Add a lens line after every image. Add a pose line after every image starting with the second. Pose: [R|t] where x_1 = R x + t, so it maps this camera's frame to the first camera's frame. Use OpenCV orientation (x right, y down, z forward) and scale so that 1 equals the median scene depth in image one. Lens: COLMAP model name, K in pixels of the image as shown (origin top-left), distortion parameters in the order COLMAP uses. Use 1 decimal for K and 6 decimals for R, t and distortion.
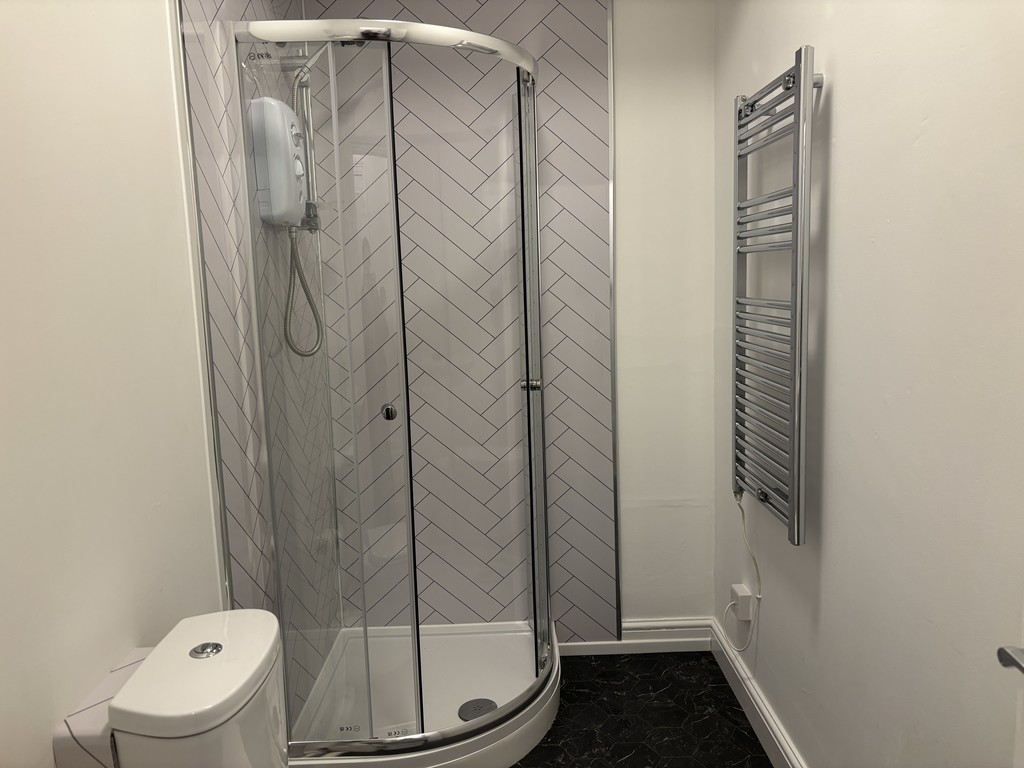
lens RADIAL K [[763.1, 0, 513.9], [0, 763.1, 381.1], [0, 0, 1]] dist [0.060789, -0.079691]
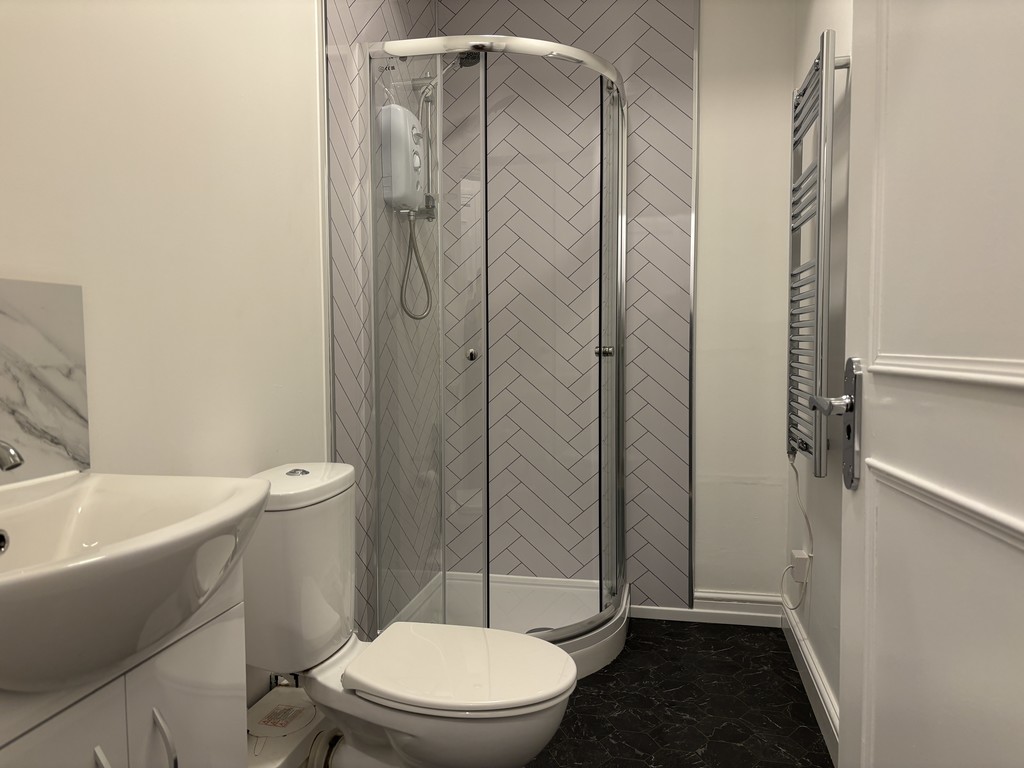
lens RADIAL K [[763.7, 0, 513.6], [0, 763.7, 390.6], [0, 0, 1]] dist [0.048976, -0.060985]
pose [[0.976297, 0.040382, -0.212633, 0.133668], [-0.055696, 0.996229, -0.066528, 0.146154], [0.209144, 0.076794, 0.974865, -0.127965]]
